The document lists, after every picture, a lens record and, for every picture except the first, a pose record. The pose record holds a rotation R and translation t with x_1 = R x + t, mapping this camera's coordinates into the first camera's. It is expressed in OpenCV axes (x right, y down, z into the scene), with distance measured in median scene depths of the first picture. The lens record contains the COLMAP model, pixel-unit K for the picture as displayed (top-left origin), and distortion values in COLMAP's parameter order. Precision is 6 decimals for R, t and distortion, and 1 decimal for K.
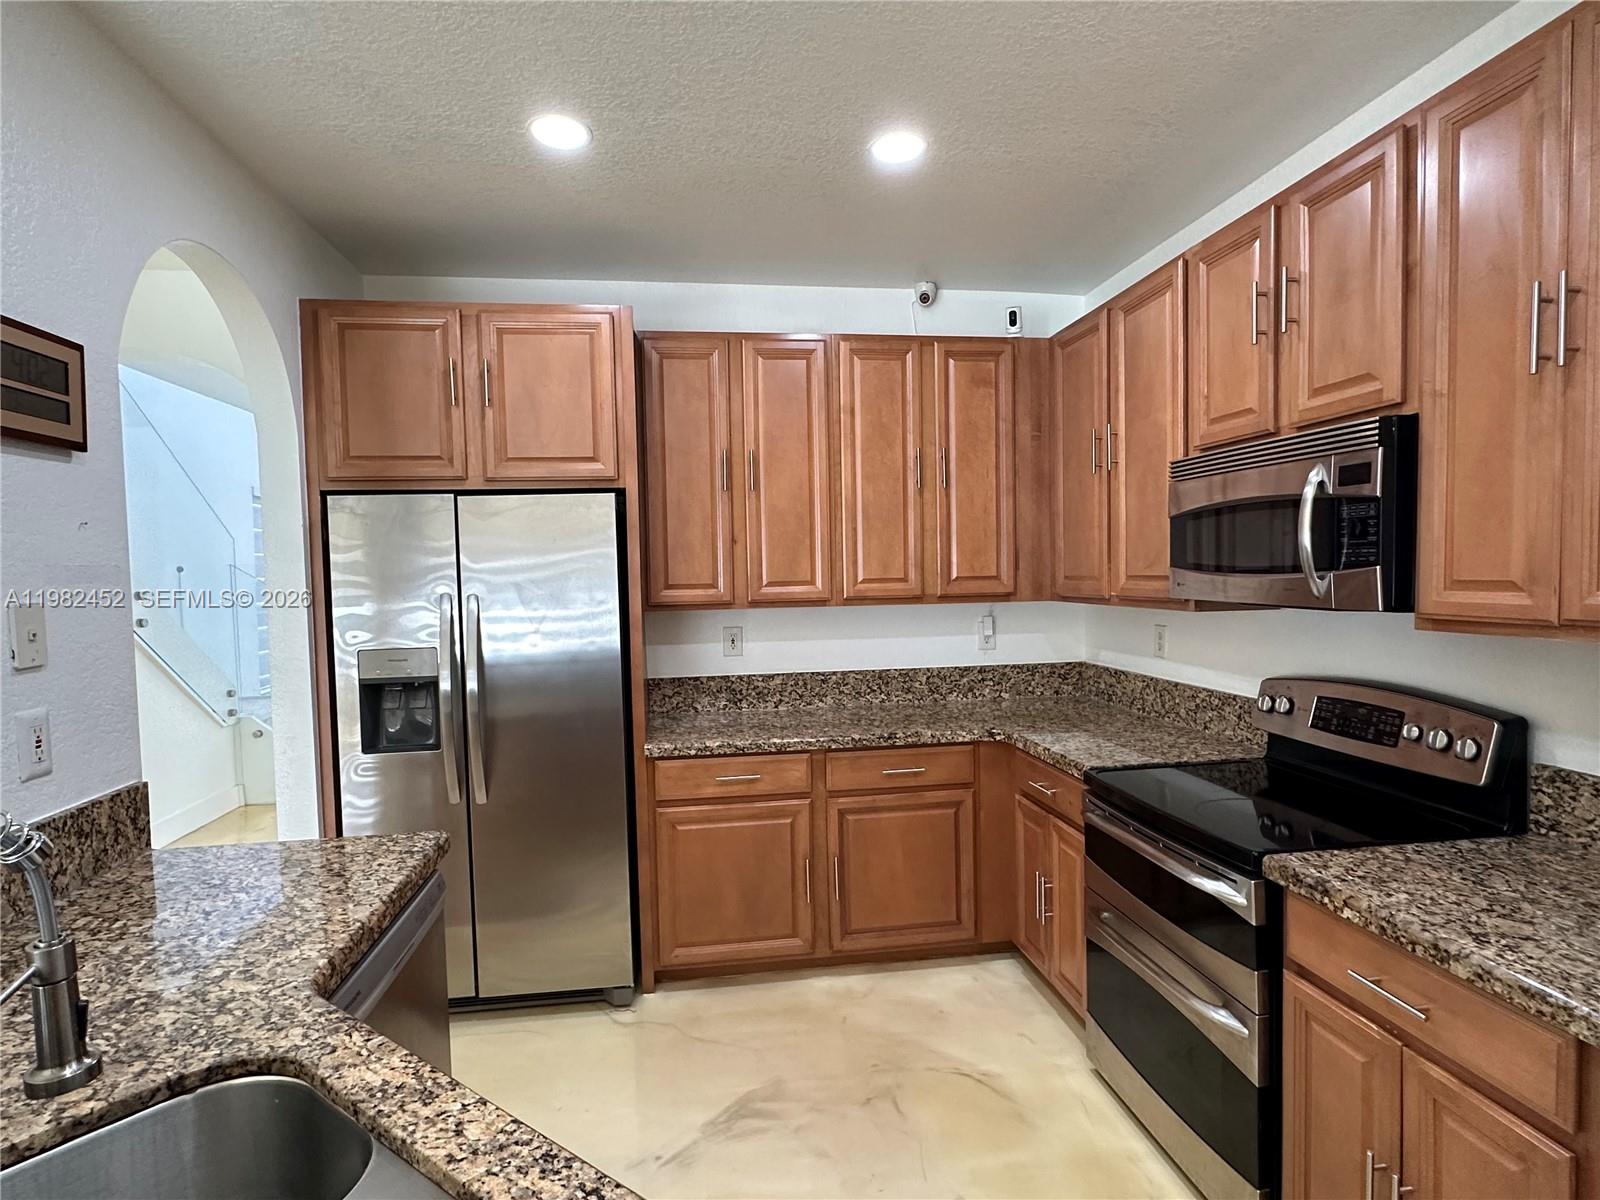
lens RADIAL K [[841.1, 0, 796.4], [0, 841.1, 604.5], [0, 0, 1]] dist [-0.008144, 0.000054]
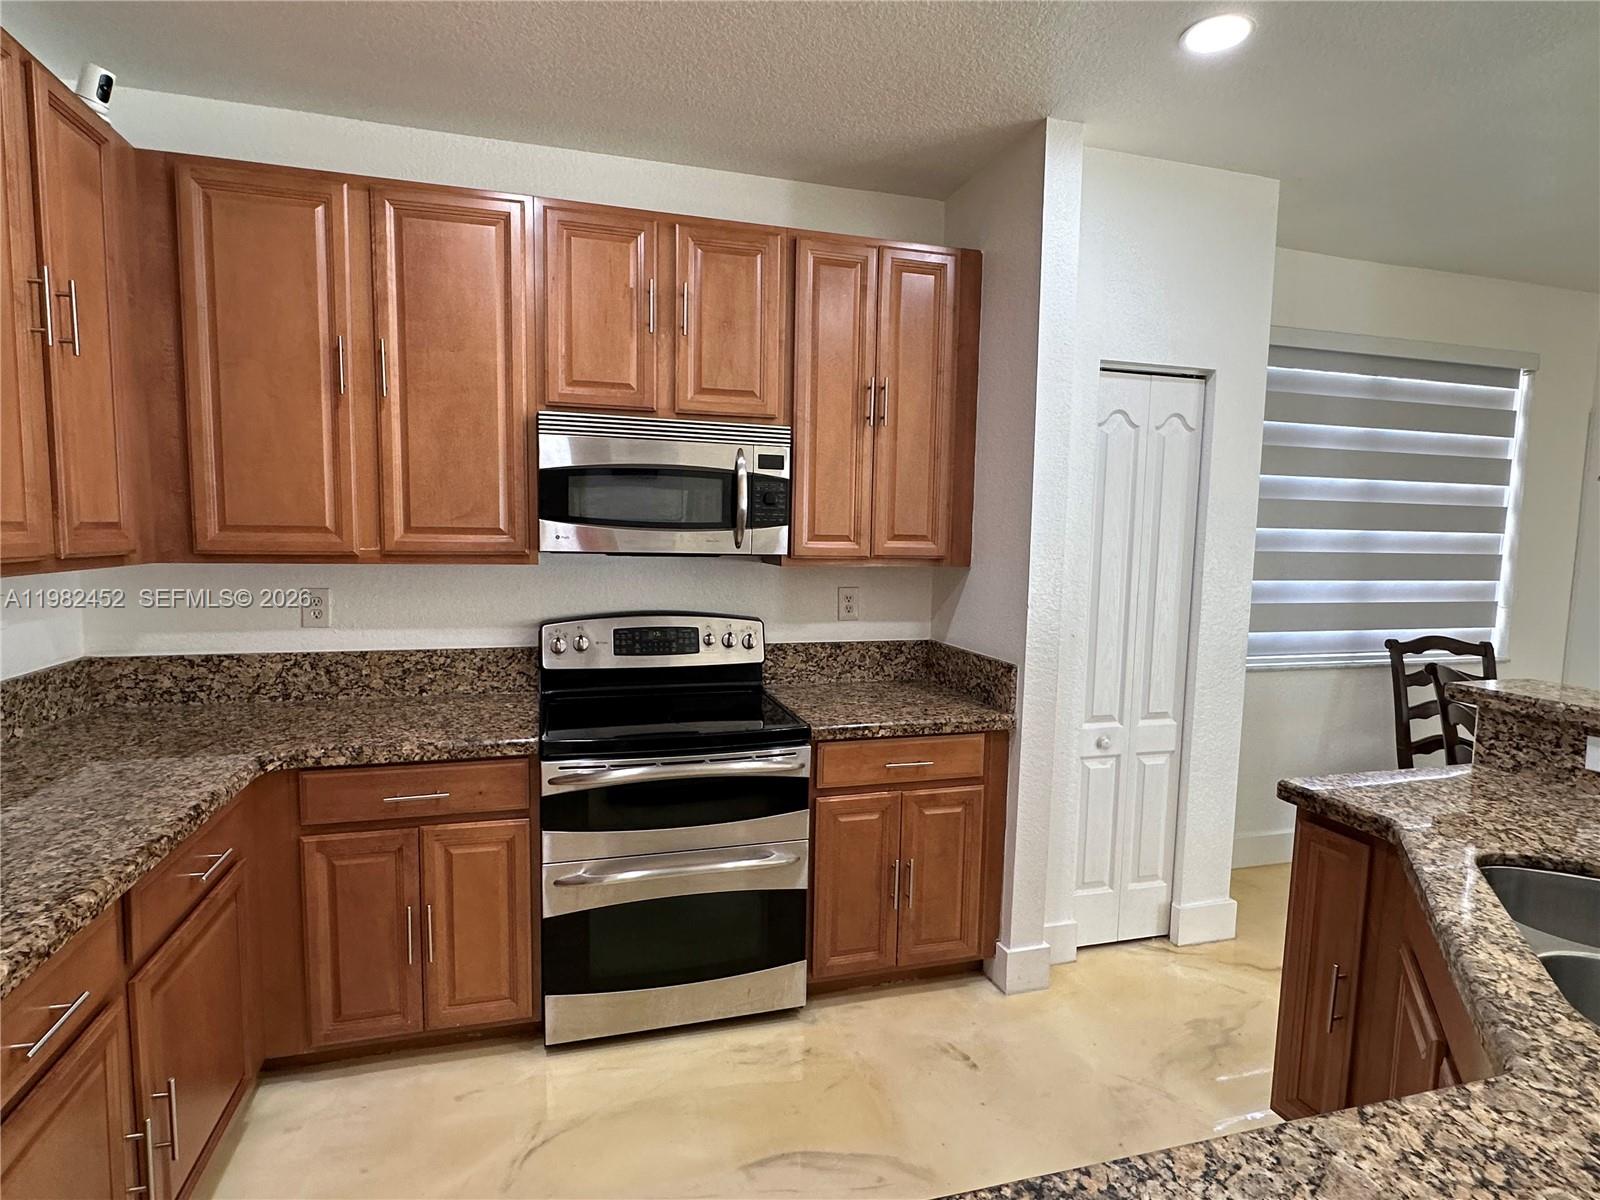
lens RADIAL K [[841.1, 0, 794.9], [0, 841.1, 606.2], [0, 0, 1]] dist [-0.008144, 0.000054]
pose [[-0.137230, -0.073312, 0.987822, -1.014959], [0.026950, 0.996612, 0.077708, -0.021004], [-0.990172, 0.037285, -0.134790, 1.460644]]
